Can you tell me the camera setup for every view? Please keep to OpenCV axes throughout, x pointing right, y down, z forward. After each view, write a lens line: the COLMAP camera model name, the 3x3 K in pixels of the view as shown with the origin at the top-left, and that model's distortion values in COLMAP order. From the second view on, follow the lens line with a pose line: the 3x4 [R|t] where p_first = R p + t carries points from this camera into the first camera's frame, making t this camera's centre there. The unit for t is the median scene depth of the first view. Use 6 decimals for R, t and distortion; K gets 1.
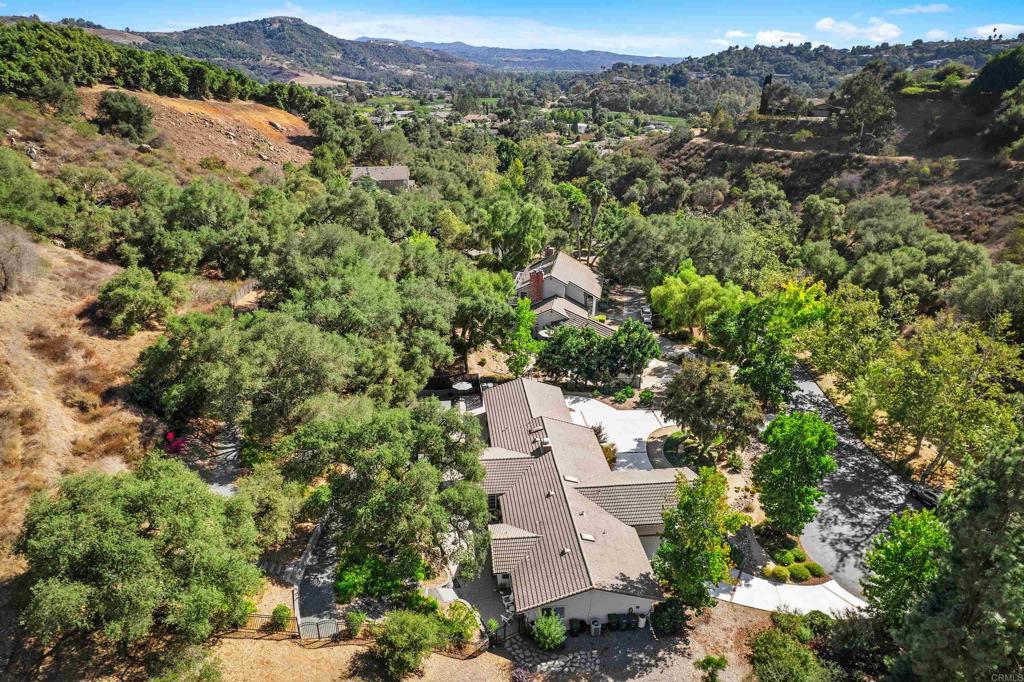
lens RADIAL K [[665.9, 0, 512.0], [0, 665.9, 341.0], [0, 0, 1]] dist [-0.085577, 0.083584]
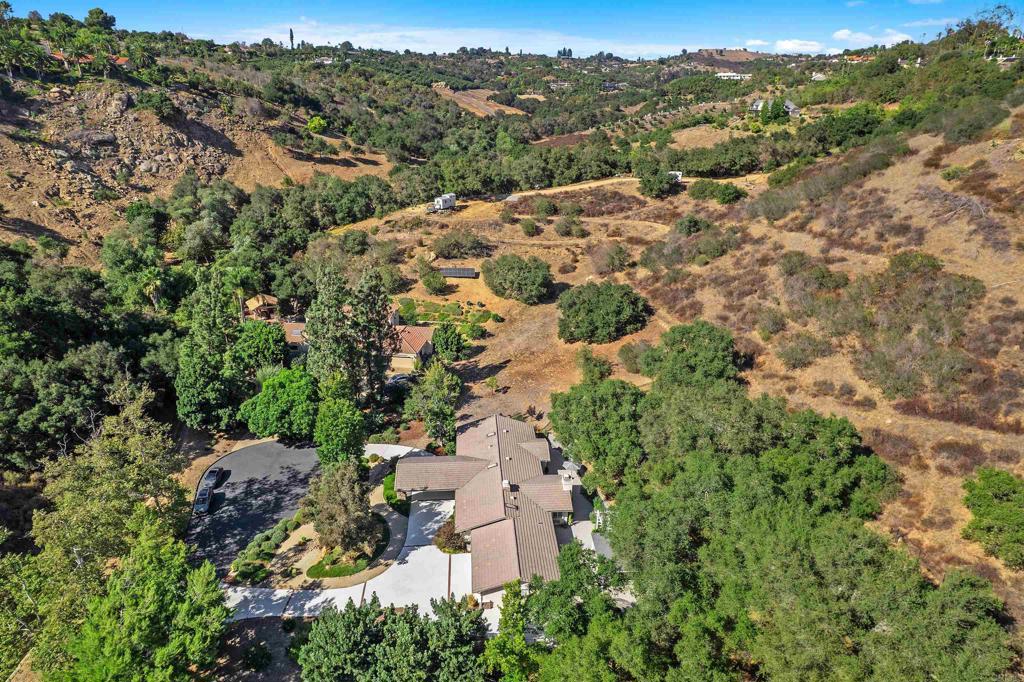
lens RADIAL K [[648.2, 0, 505.7], [0, 648.2, 349.6], [0, 0, 1]] dist [-0.050064, 0.002467]
pose [[-0.999050, -0.023268, 0.036838, 0.016560], [0.010134, 0.698188, 0.715843, -0.806469], [-0.042376, 0.715537, -0.697289, 1.530939]]
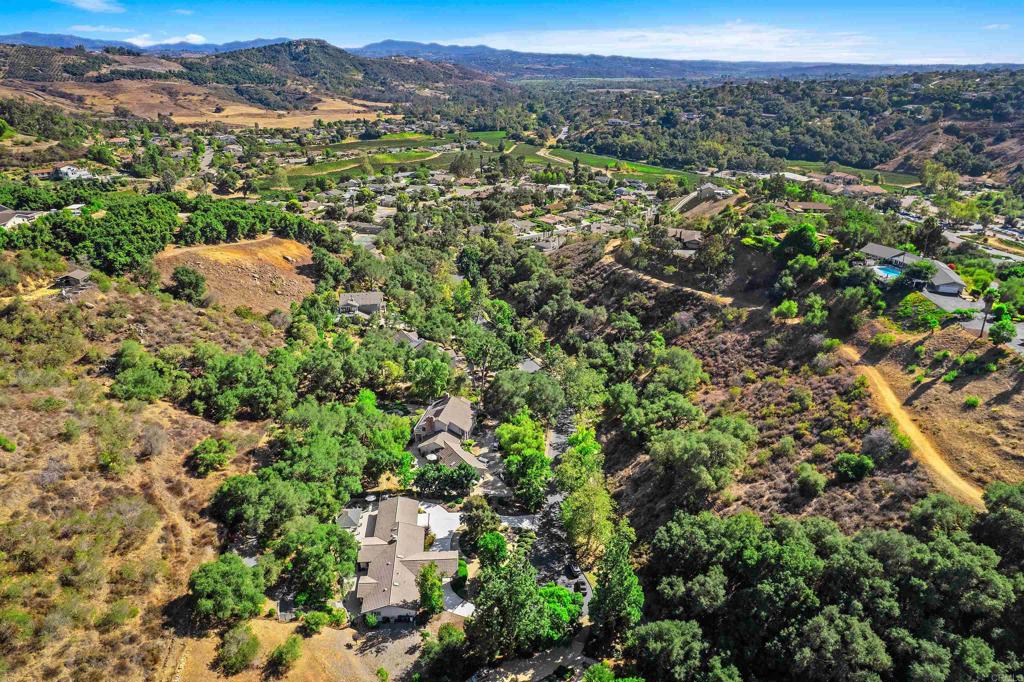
lens RADIAL K [[648.2, 0, 505.7], [0, 648.2, 349.6], [0, 0, 1]] dist [-0.050064, 0.002467]
pose [[0.999374, 0.014360, -0.032348, 0.451855], [-0.014216, 0.999888, 0.004684, -0.458484], [0.032411, -0.004221, 0.999466, -1.066306]]
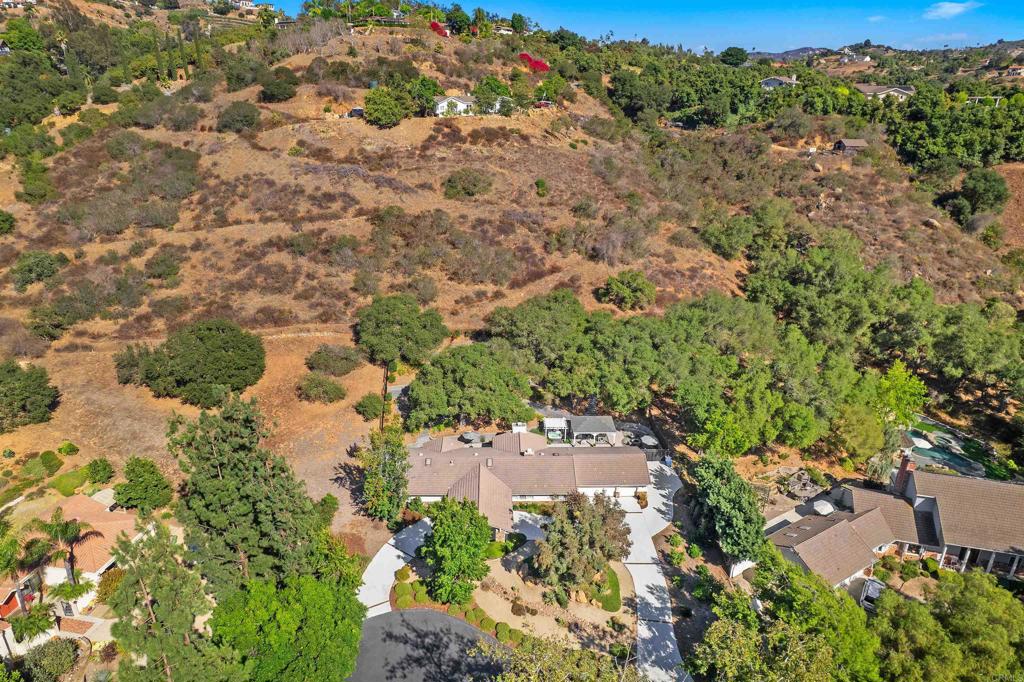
lens RADIAL K [[648.2, 0, 505.7], [0, 648.2, 349.6], [0, 0, 1]] dist [-0.050064, 0.002467]
pose [[-0.088213, 0.370452, -0.924653, 1.107274], [-0.409336, 0.832790, 0.372699, -0.453877], [0.908109, 0.411371, 0.078176, 0.712322]]
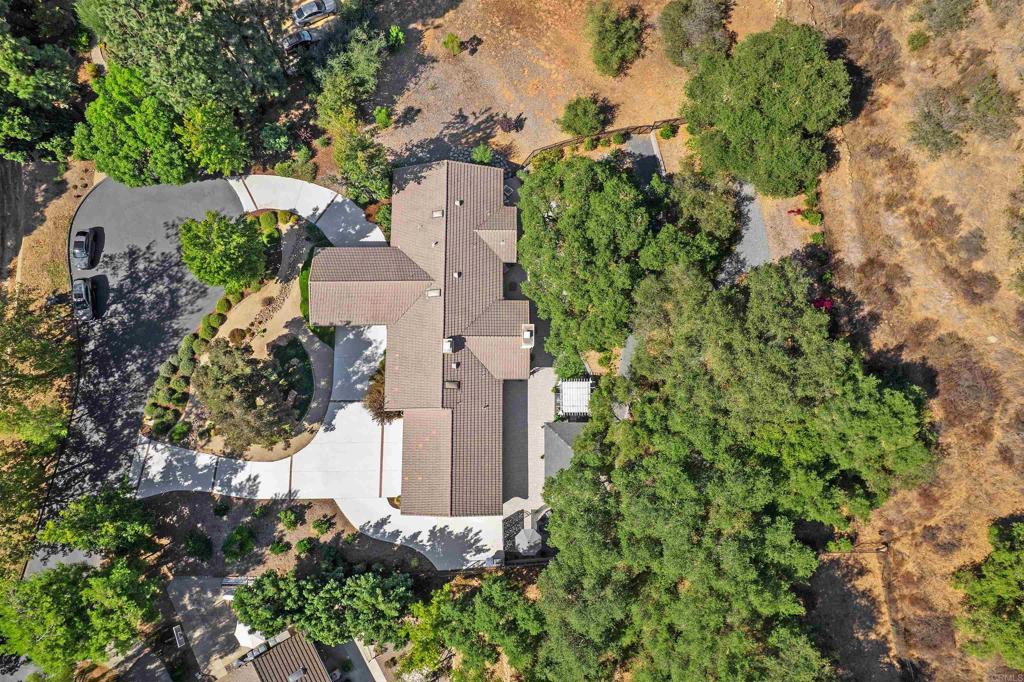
lens RADIAL K [[648.2, 0, 505.7], [0, 648.2, 349.6], [0, 0, 1]] dist [-0.050064, 0.002467]
pose [[-0.994540, -0.103667, 0.011983, -0.036660], [0.036299, -0.235986, 0.971078, -0.687603], [-0.097841, 0.966211, 0.238460, 0.719918]]
